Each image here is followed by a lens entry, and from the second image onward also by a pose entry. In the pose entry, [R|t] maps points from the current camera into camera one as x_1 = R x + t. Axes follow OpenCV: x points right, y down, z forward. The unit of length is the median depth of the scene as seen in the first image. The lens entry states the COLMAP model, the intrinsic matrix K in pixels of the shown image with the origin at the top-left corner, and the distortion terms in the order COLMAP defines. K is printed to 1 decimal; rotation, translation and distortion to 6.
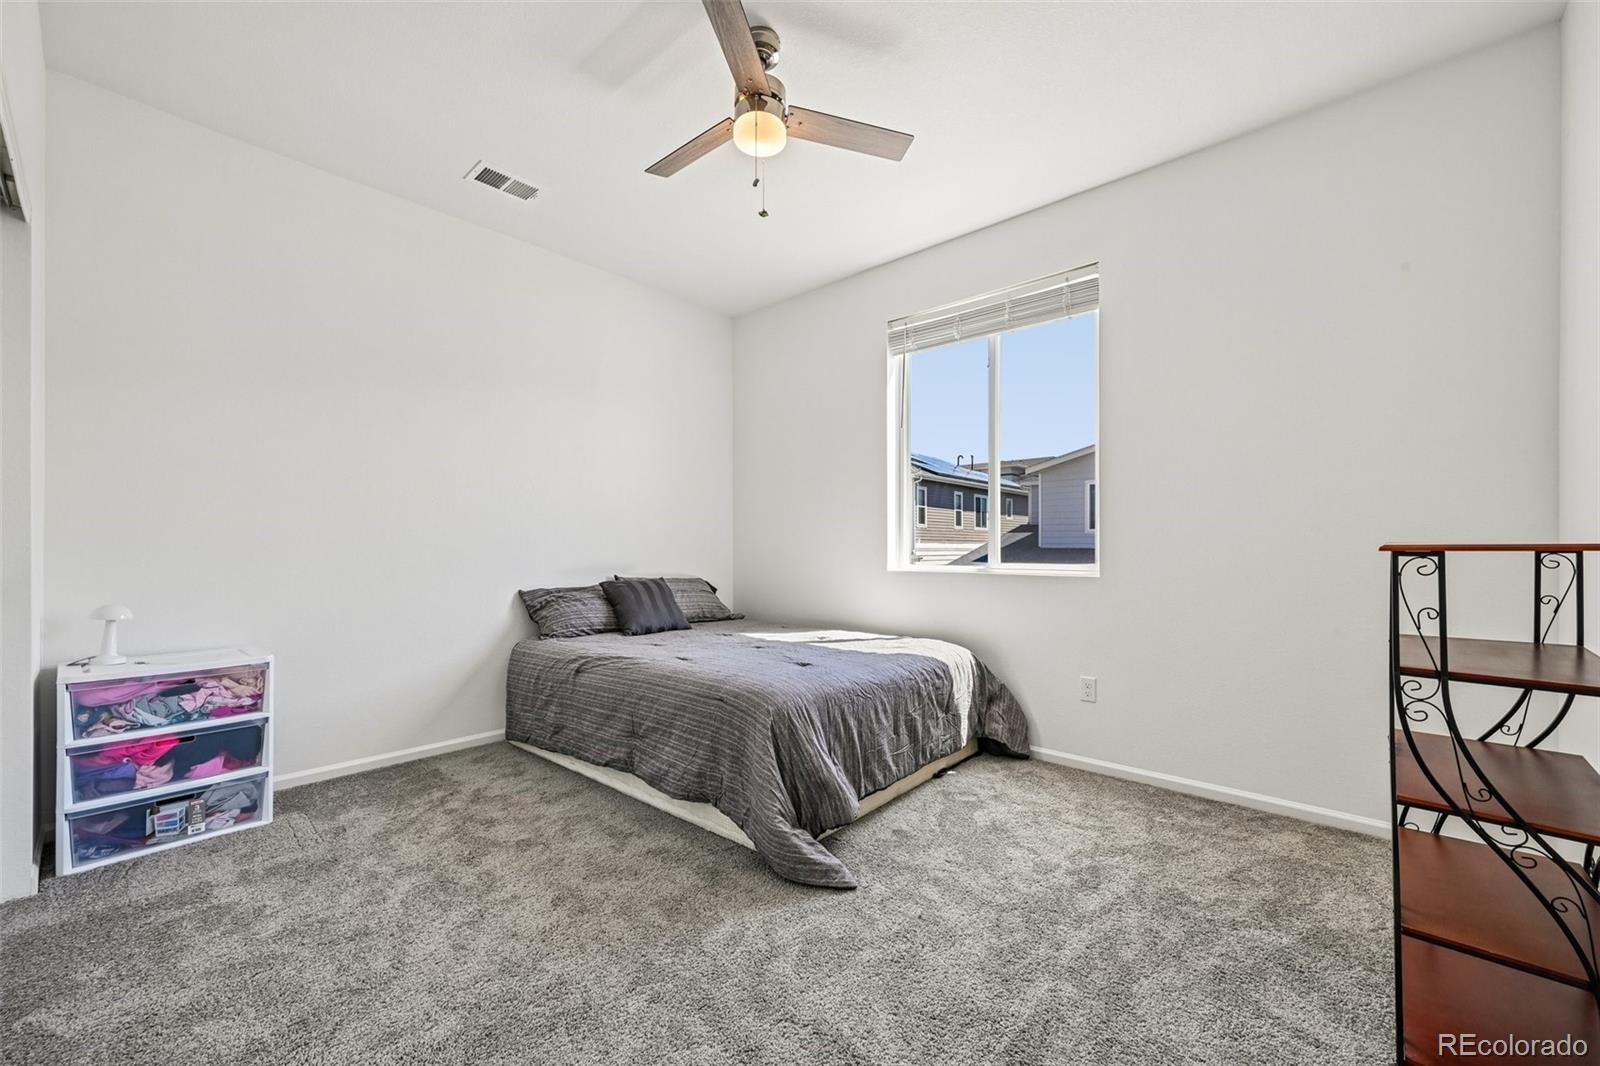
lens RADIAL K [[625.9, 0, 806.3], [0, 625.9, 540.1], [0, 0, 1]] dist [-0.001076, 0.000078]
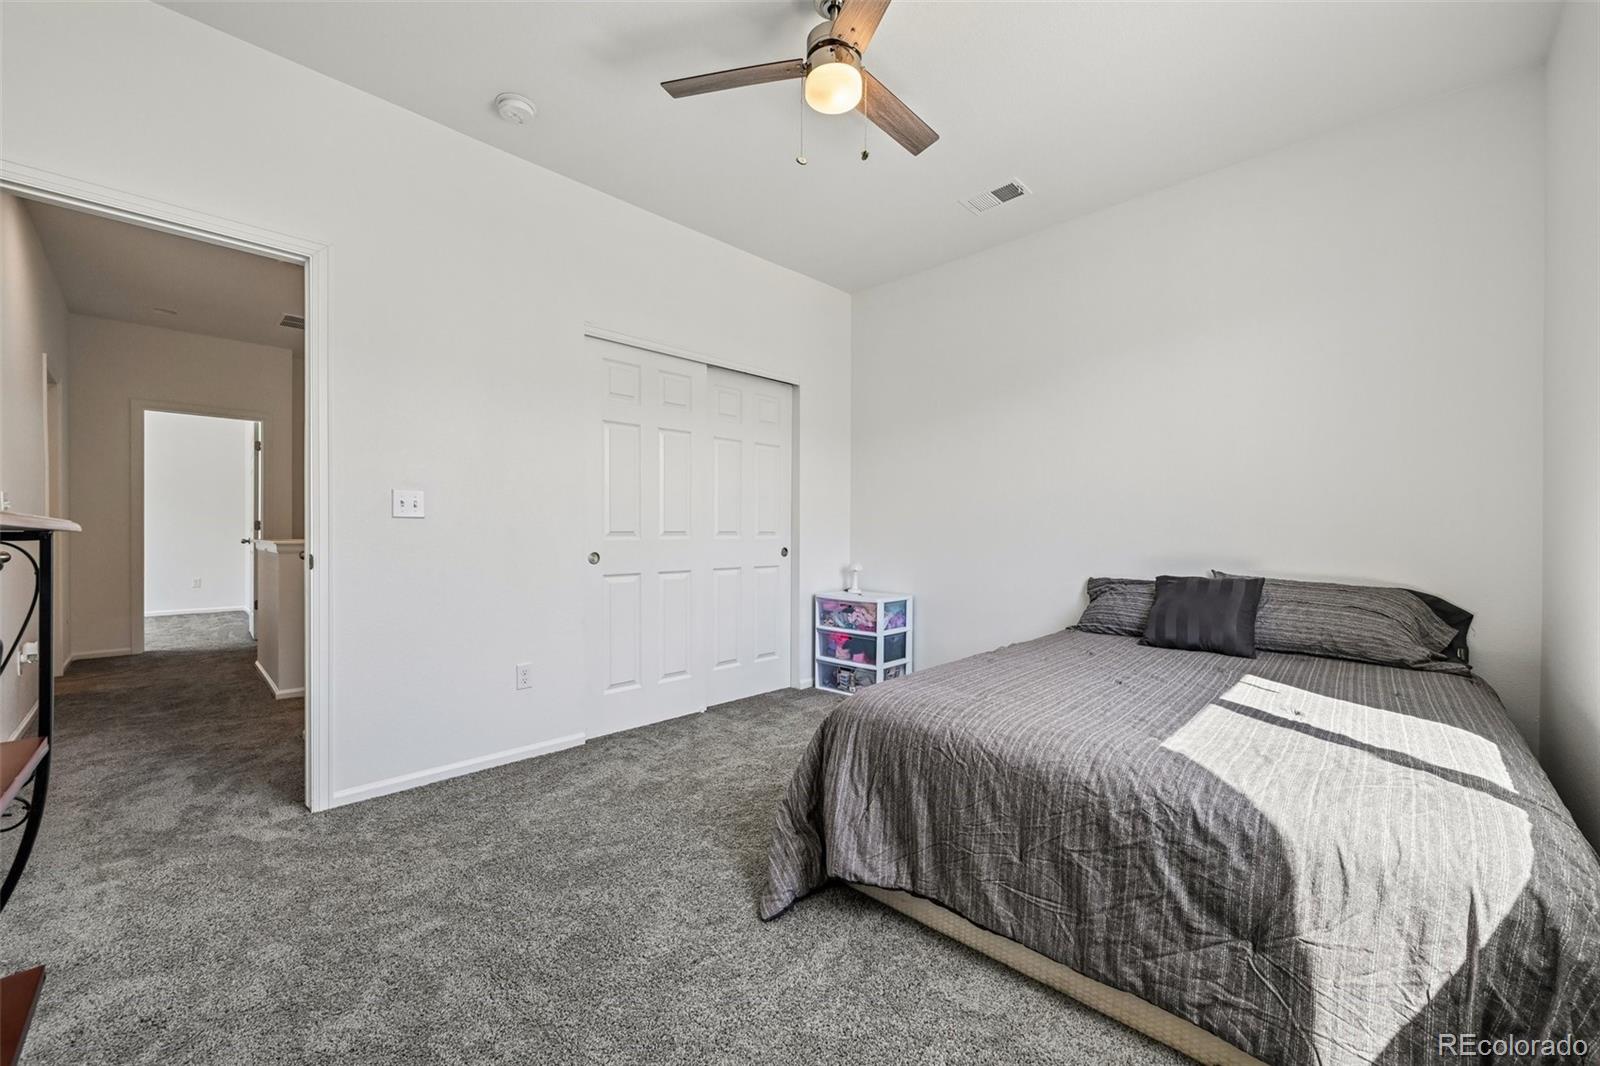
lens RADIAL K [[625.9, 0, 806.4], [0, 625.9, 536.5], [0, 0, 1]] dist [-0.001076, 0.000078]
pose [[-0.037537, 0.007003, -0.999271, 0.779859], [0.007237, 0.999951, 0.006736, 0.011589], [0.999269, -0.006979, -0.037586, 0.901686]]
